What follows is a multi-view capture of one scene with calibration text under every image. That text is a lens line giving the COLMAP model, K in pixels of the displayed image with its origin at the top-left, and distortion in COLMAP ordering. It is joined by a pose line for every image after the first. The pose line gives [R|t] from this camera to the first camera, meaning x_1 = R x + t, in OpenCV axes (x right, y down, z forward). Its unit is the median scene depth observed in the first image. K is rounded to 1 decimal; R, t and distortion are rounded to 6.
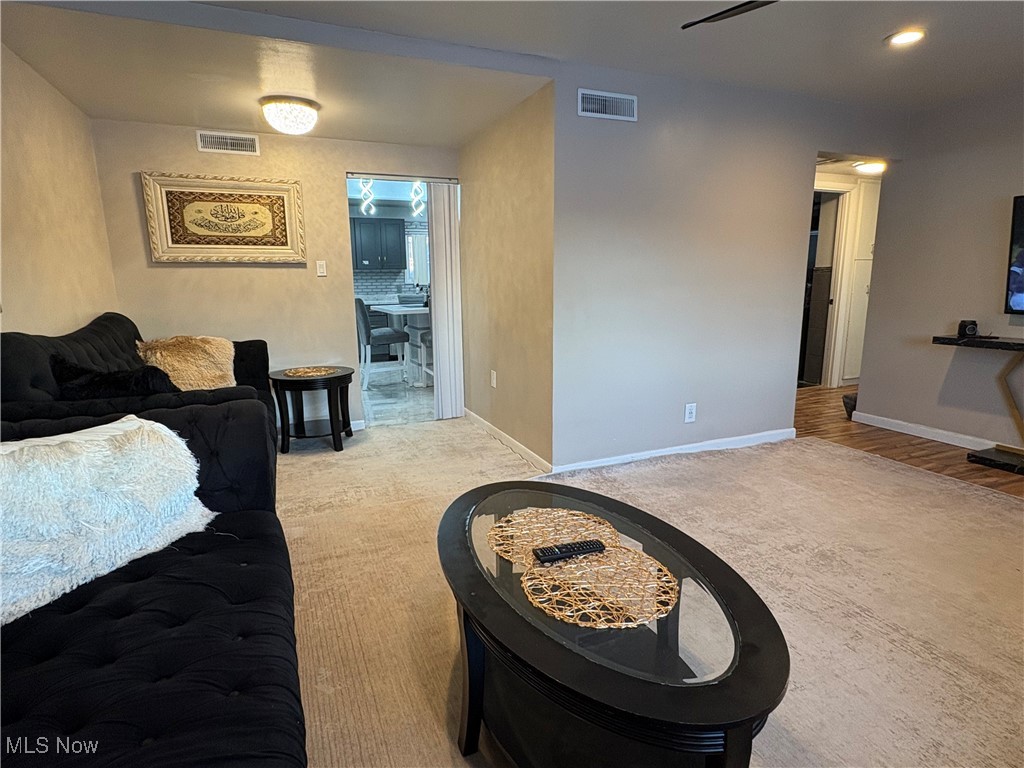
lens RADIAL K [[552.9, 0, 512.0], [0, 552.9, 384.0], [0, 0, 1]] dist [-0.000546, 0.000378]
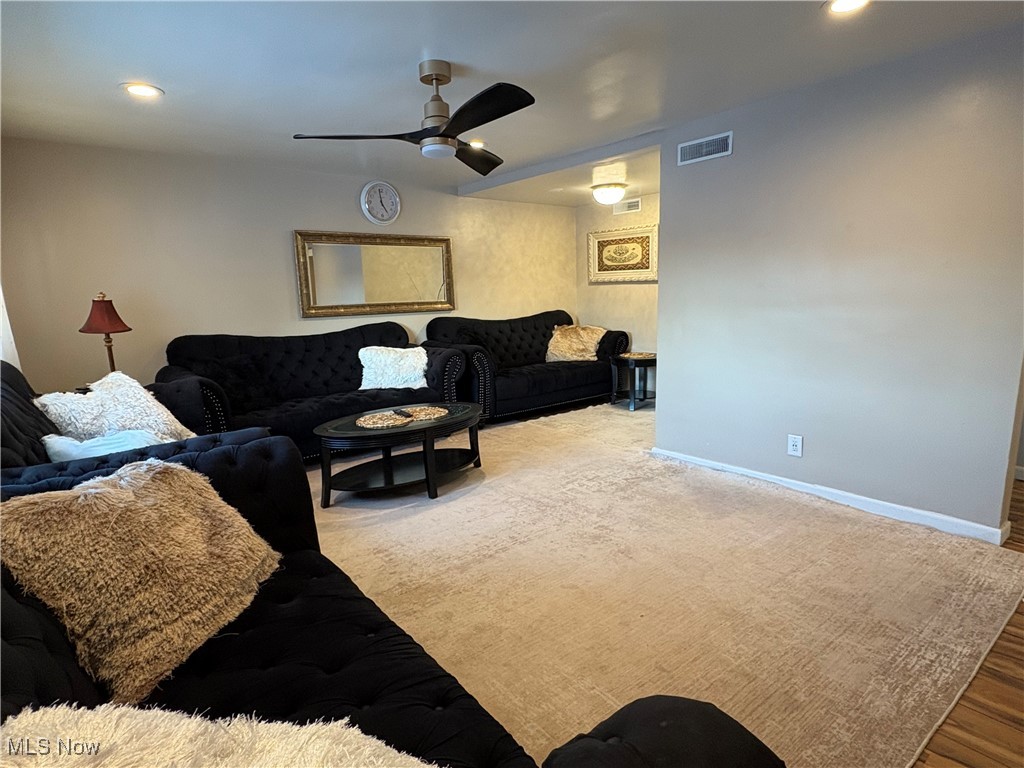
lens RADIAL K [[552.9, 0, 512.0], [0, 552.9, 384.0], [0, 0, 1]] dist [-0.000546, 0.000378]
pose [[0.283264, 0.166821, -0.944422, 0.999442], [-0.151391, 0.980186, 0.127731, -0.089479], [0.947018, 0.106796, 0.302906, 0.263099]]
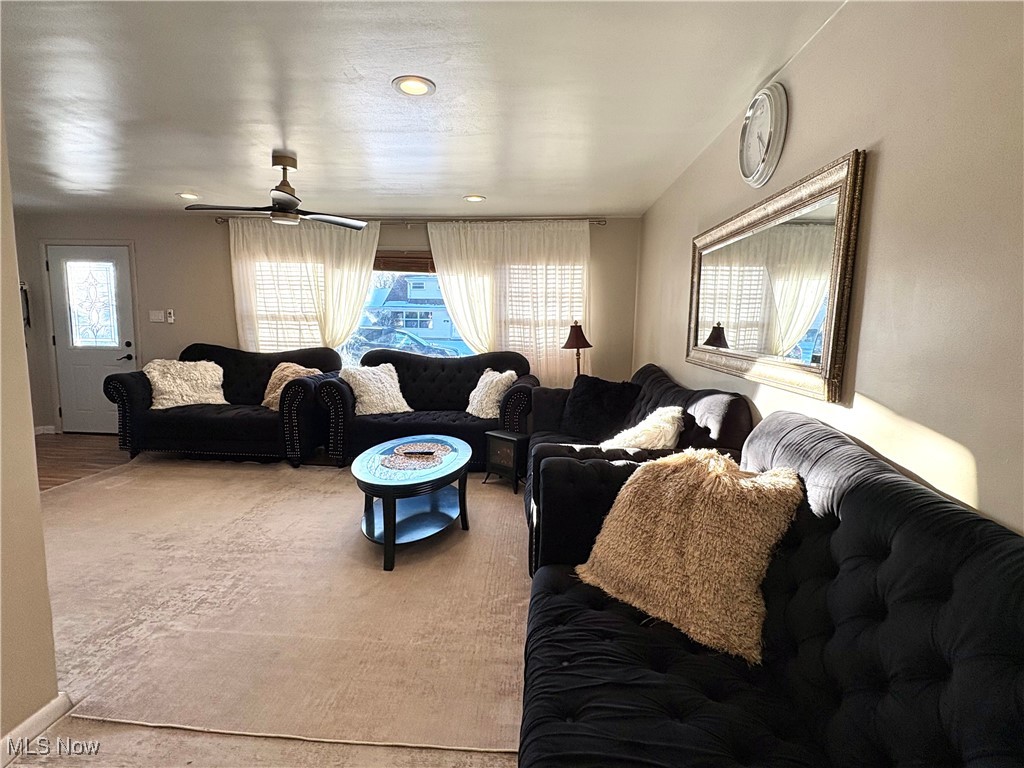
lens RADIAL K [[524.3, 0, 515.7], [0, 524.3, 381.2], [0, 0, 1]] dist [-0.001565, 0.000847]
pose [[-0.895683, -0.052638, 0.441568, -0.470569], [0.076514, 0.959919, 0.269632, -0.219278], [-0.438062, 0.275291, -0.855755, 1.015308]]
